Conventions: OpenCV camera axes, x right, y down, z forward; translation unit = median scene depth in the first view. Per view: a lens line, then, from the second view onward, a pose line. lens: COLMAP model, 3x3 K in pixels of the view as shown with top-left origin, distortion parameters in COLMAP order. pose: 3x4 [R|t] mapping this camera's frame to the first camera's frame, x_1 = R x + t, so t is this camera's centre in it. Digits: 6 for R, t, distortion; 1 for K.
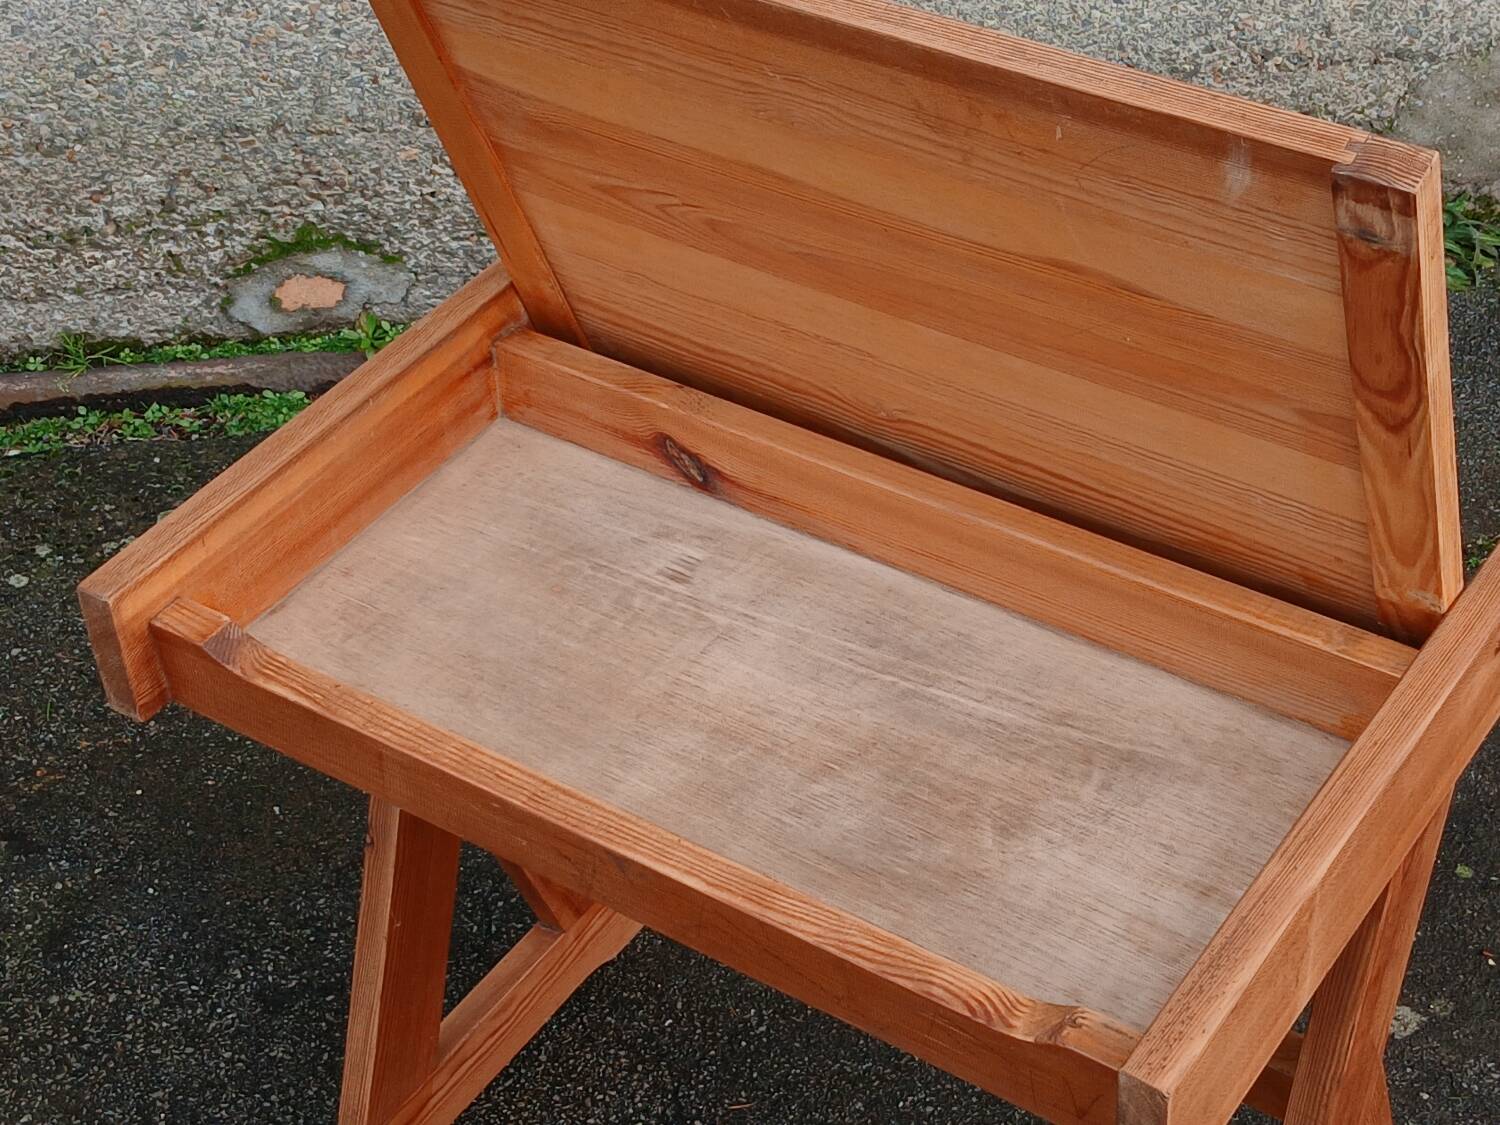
lens RADIAL K [[2720.4, 0, 746.6], [0, 2720.4, 577.7], [0, 0, 1]] dist [0.109653, 0.015098]
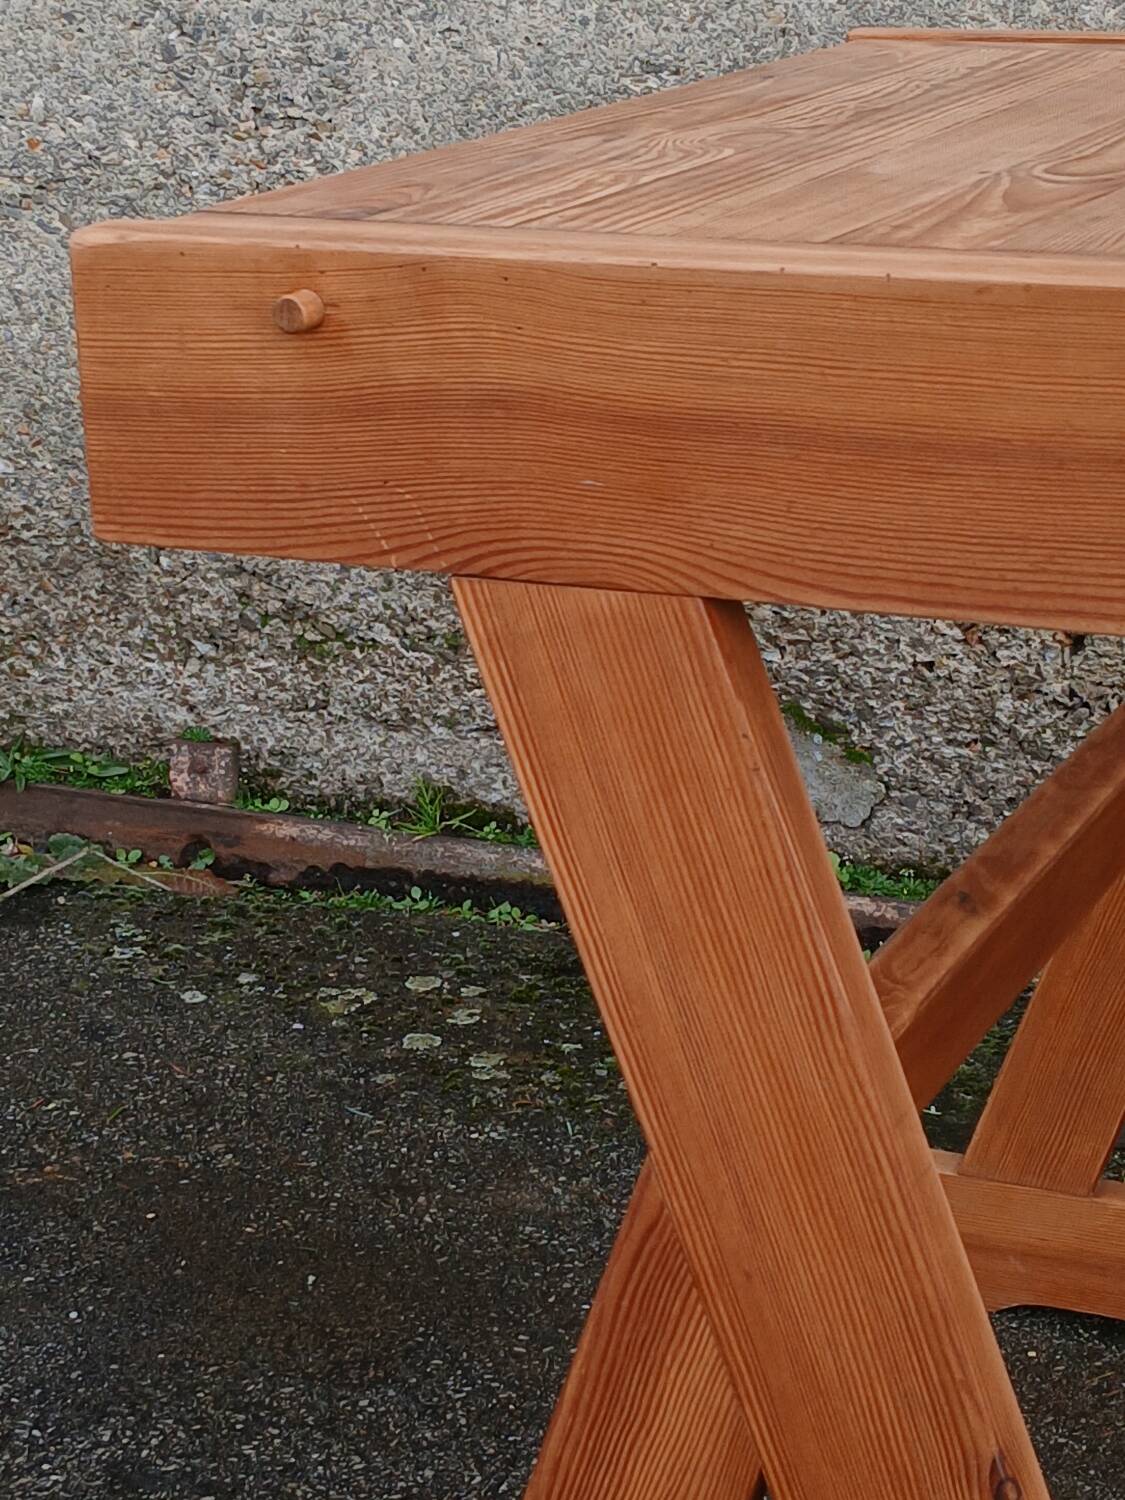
lens RADIAL K [[3165.8, 0, 555.6], [0, 3165.8, 764.5], [0, 0, 1]] dist [0.082867, 0.331109]
pose [[0.890415, 0.169067, -0.422584, 0.145897], [-0.312454, 0.902170, -0.297424, 0.152531], [0.330958, 0.396869, 0.856132, 0.287506]]
